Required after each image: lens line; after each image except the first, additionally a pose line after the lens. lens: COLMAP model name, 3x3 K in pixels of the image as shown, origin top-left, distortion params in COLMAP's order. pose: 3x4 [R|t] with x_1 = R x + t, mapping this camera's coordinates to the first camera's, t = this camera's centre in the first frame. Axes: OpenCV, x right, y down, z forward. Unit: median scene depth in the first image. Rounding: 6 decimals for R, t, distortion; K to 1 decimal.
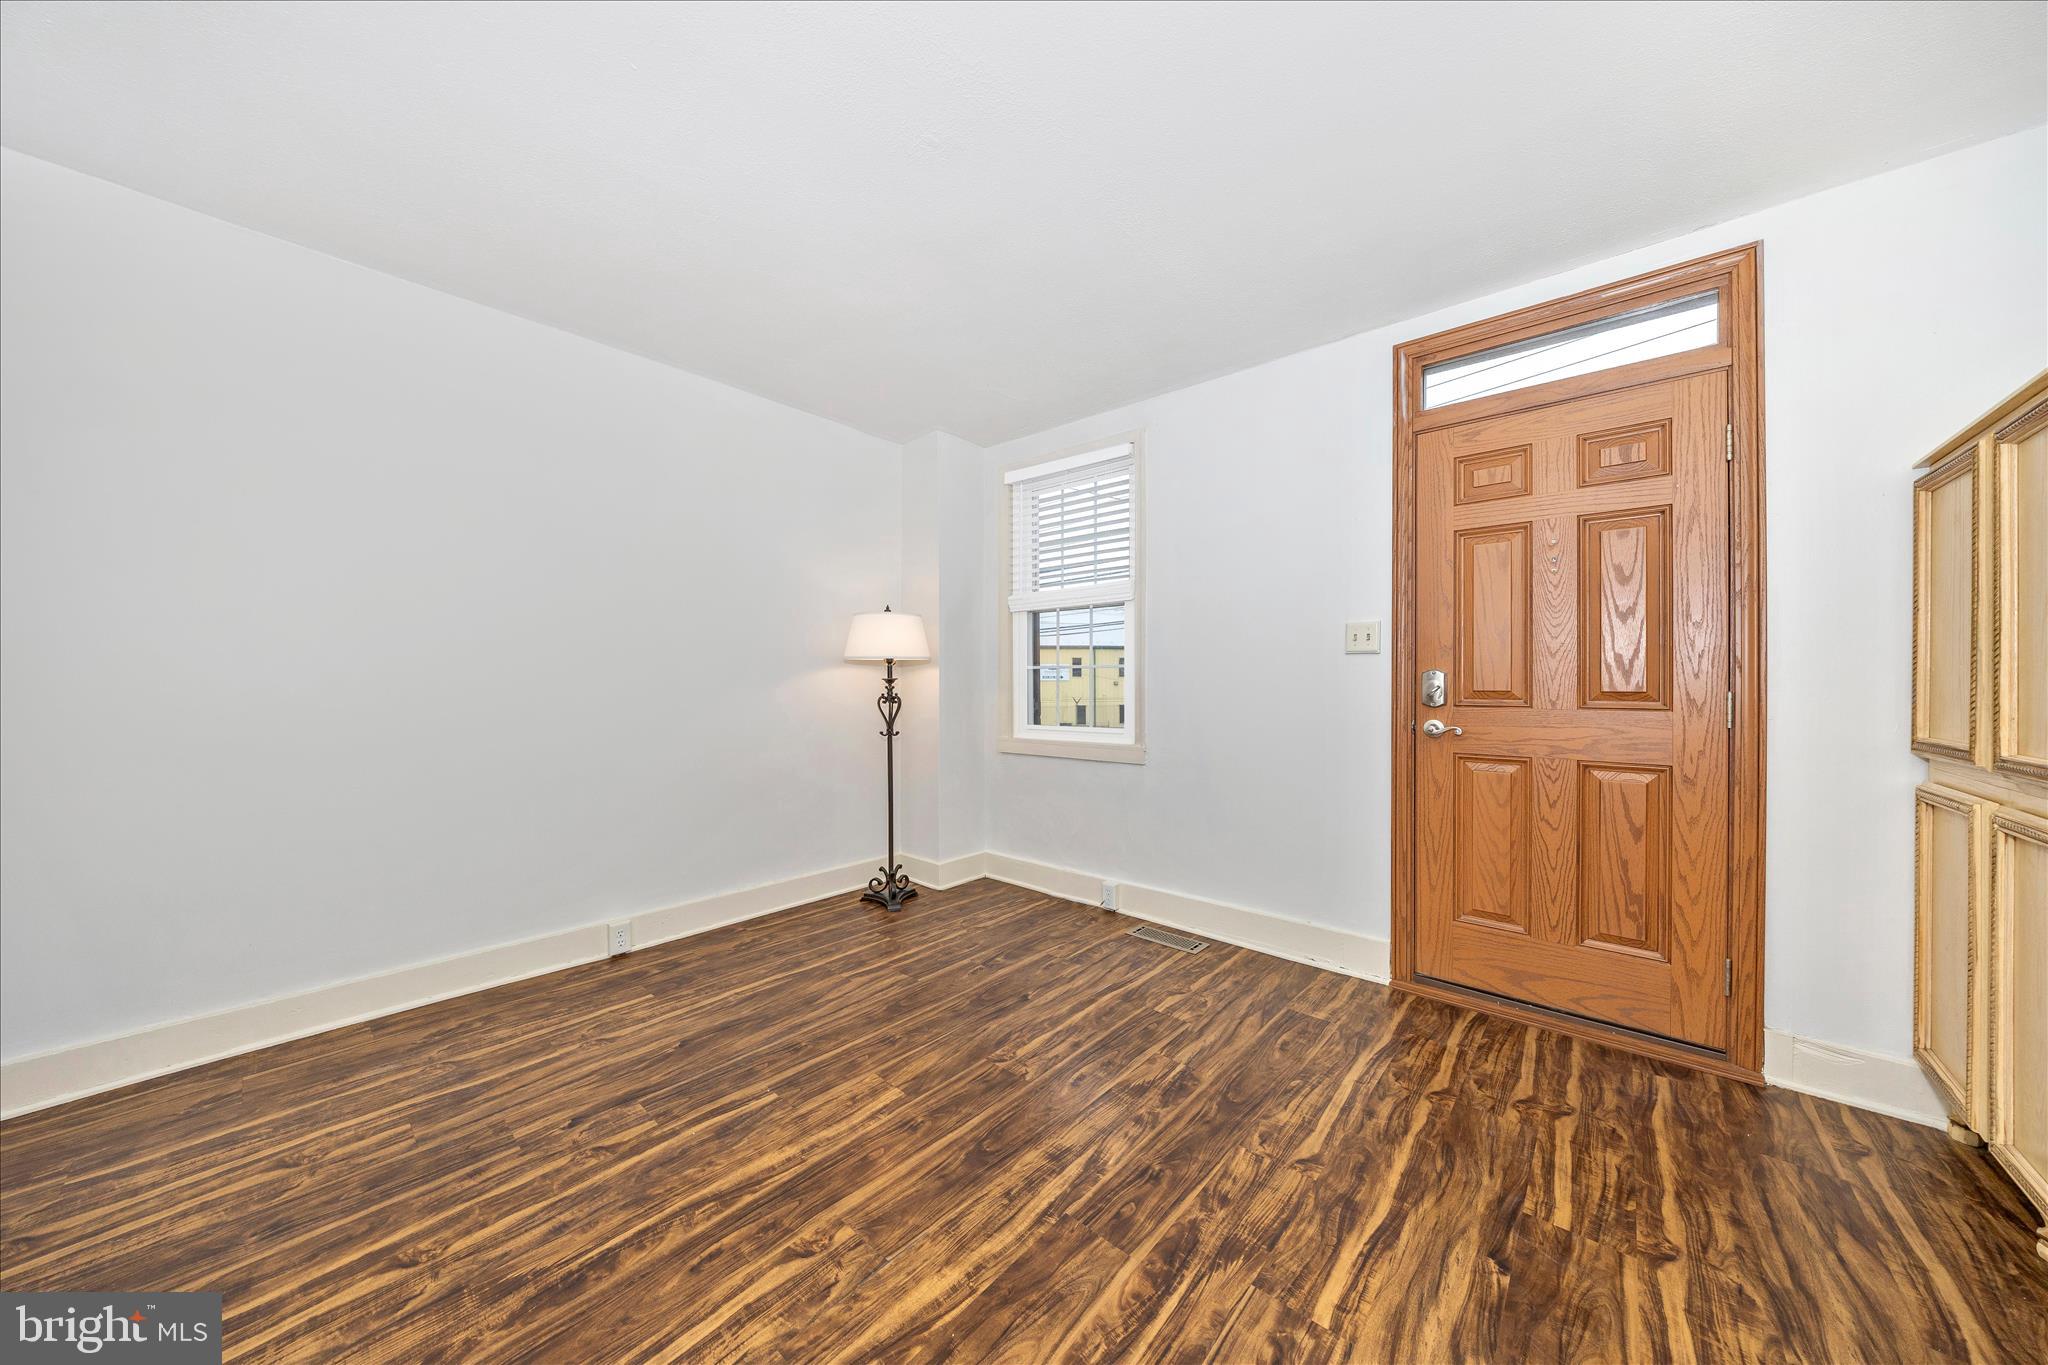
lens RADIAL K [[671.8, 0, 1027.8], [0, 671.8, 674.1], [0, 0, 1]] dist [0.001519, -0.000170]
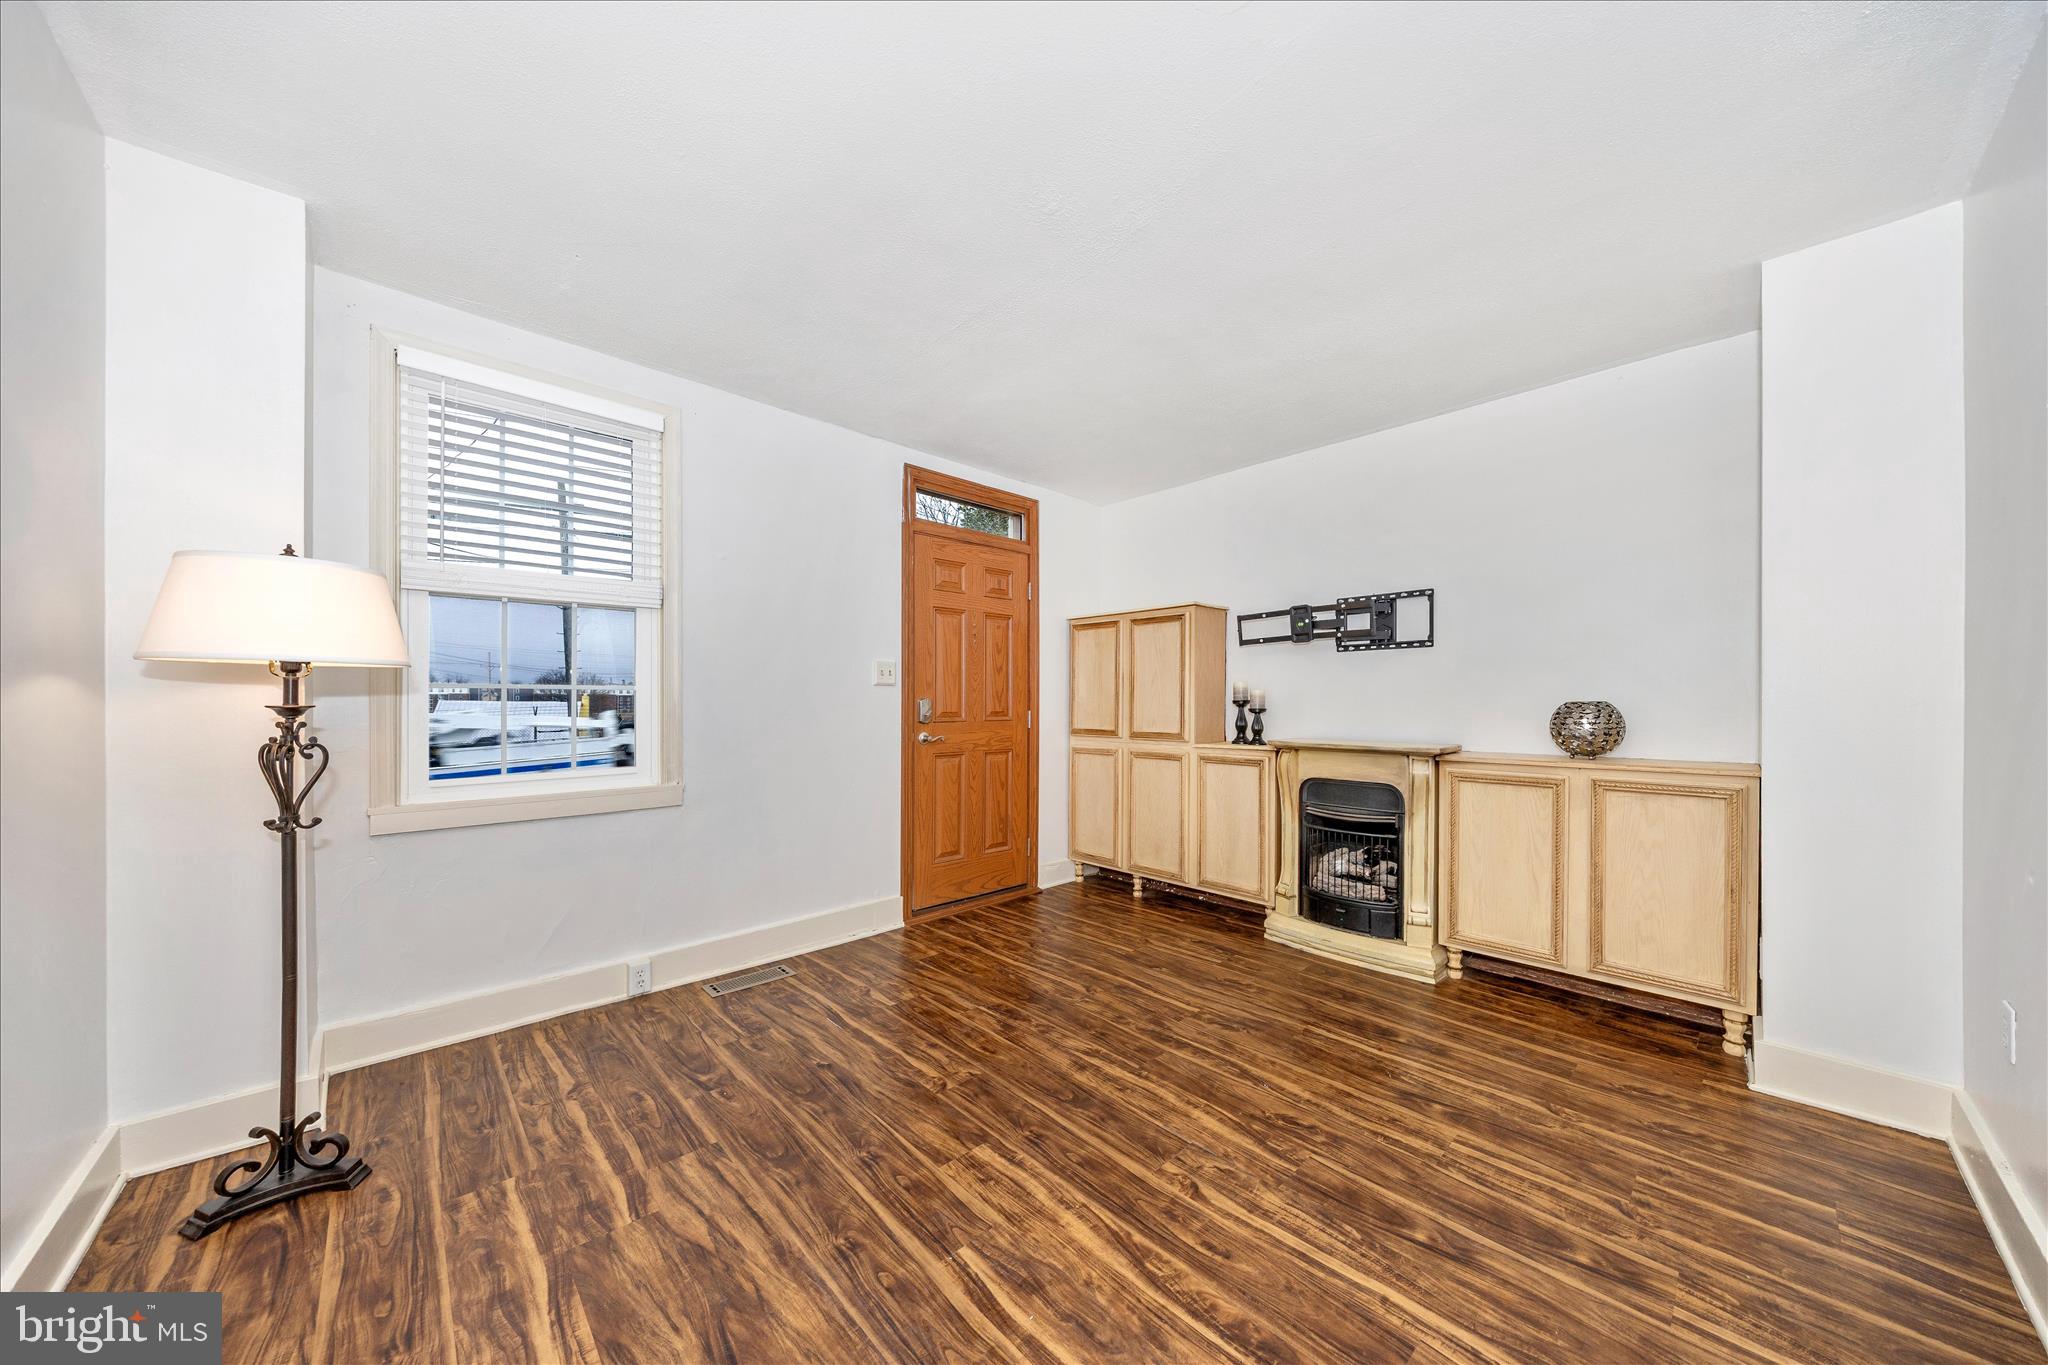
lens RADIAL K [[736.8, 0, 954.2], [0, 736.8, 699.3], [0, 0, 1]] dist [0.001290, -0.000081]
pose [[0.129616, 0.002745, 0.991560, -1.185041], [-0.010243, 0.999947, -0.001429, -0.003279], [-0.991511, -0.009972, 0.129638, 0.882370]]
